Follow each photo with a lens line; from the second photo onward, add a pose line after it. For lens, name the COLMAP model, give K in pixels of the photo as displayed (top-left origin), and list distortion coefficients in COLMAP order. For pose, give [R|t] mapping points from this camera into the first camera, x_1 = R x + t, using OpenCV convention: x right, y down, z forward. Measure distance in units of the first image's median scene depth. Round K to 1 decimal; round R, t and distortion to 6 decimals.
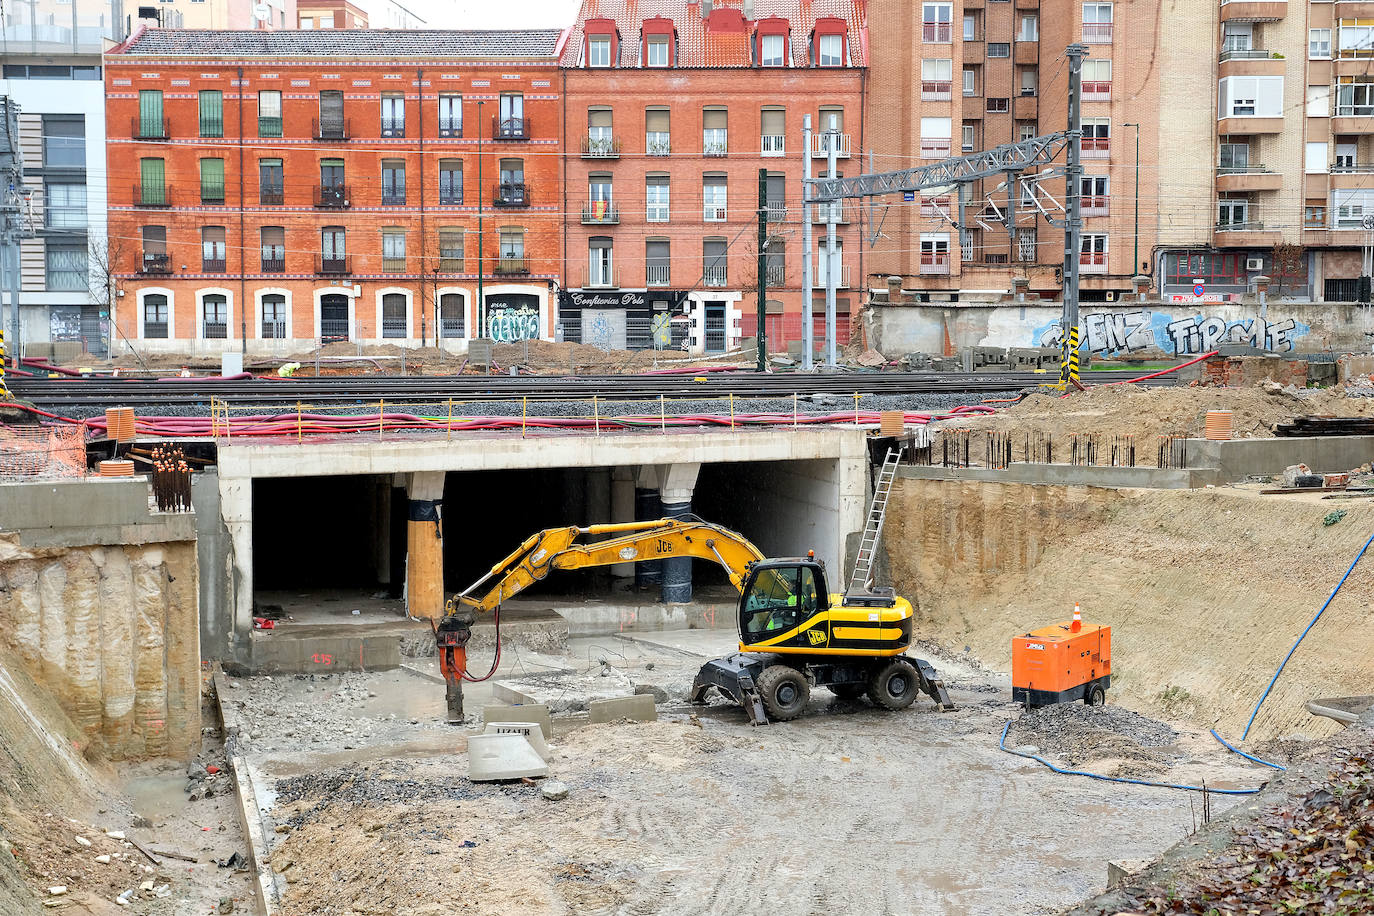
lens RADIAL K [[2358.8, 0, 679.2], [0, 2358.8, 458.1], [0, 0, 1]] dist [0.100952, 0.000000]
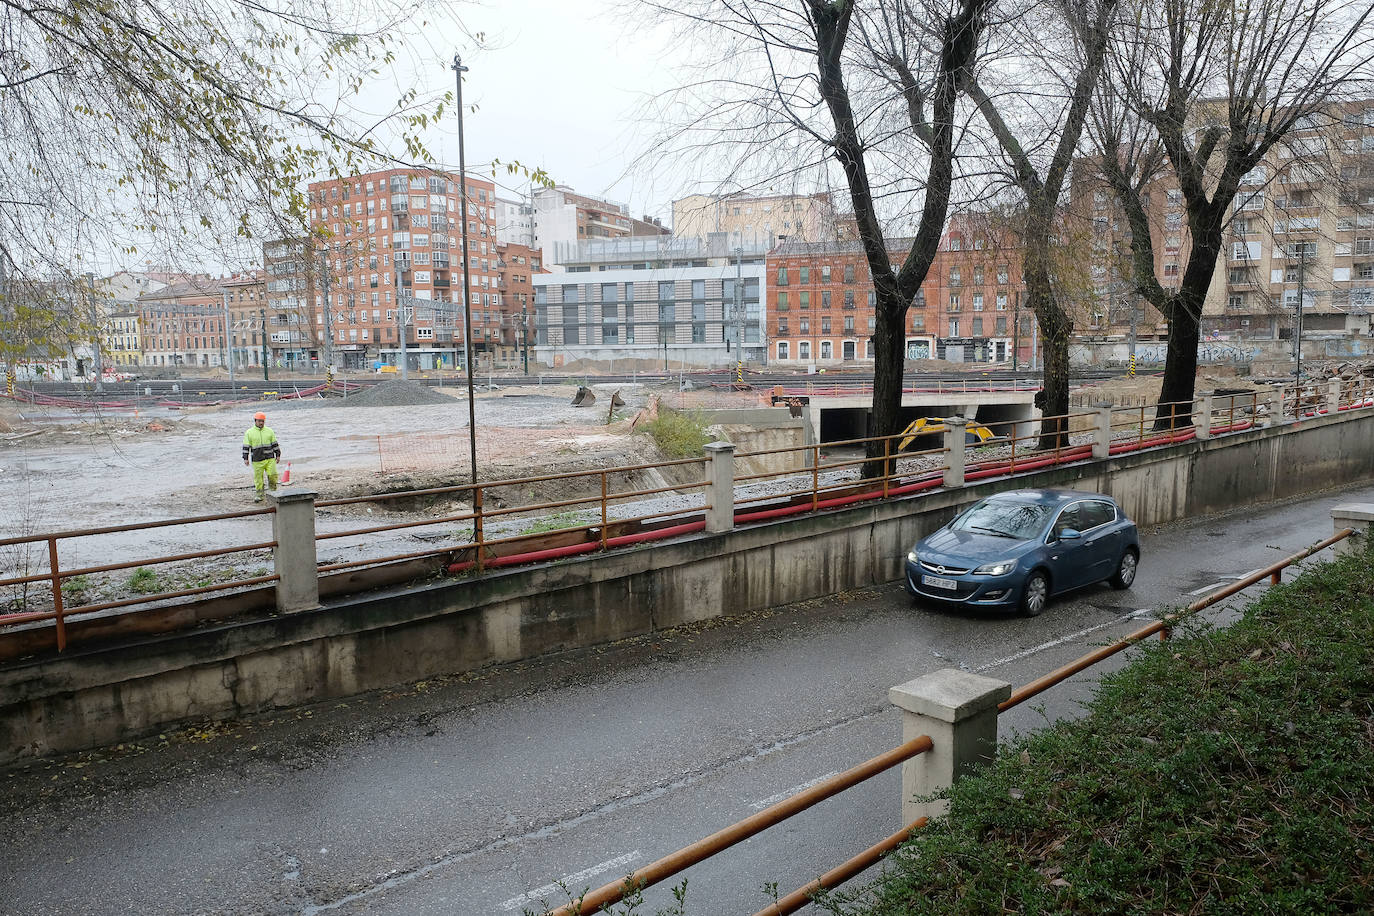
lens RADIAL K [[968.8, 0, 657.1], [0, 968.8, 462.5], [0, 0, 1]] dist [-0.014944, -0.002019]
pose [[0.942846, 0.024464, -0.332331, 0.019332], [-0.004612, 0.998164, 0.060394, 0.001804], [0.333198, -0.055409, 0.941227, -0.129004]]
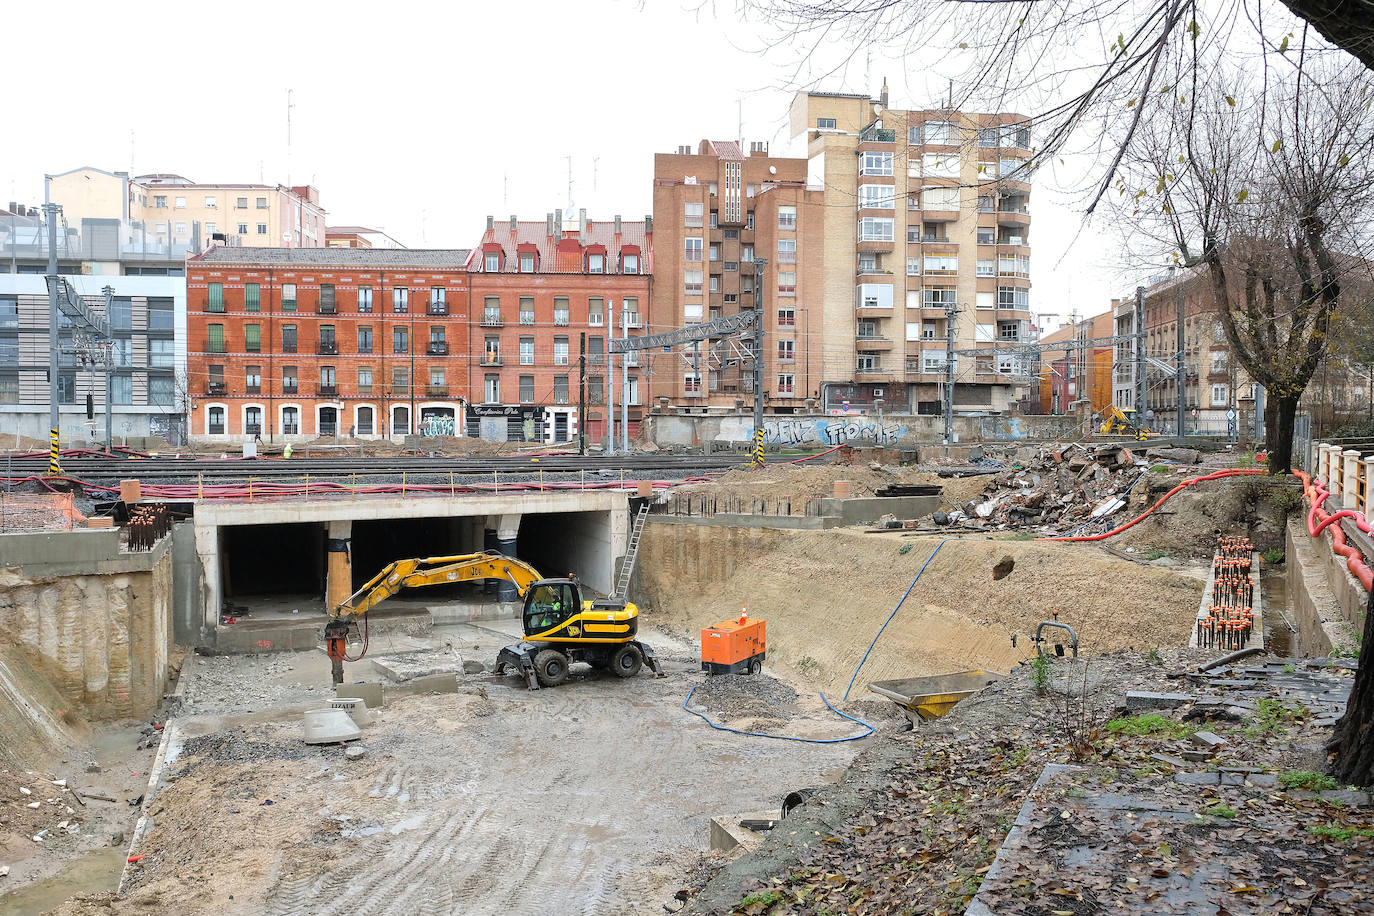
lens RADIAL K [[1358.6, 0, 692.6], [0, 1358.6, 456.1], [0, 0, 1]] dist [0.037128, 0.011431]
pose [[0.995600, 0.001147, 0.093699, 0.022325], [0.002115, 0.999395, -0.034704, -0.002762], [-0.093683, 0.034750, 0.994995, 0.048455]]
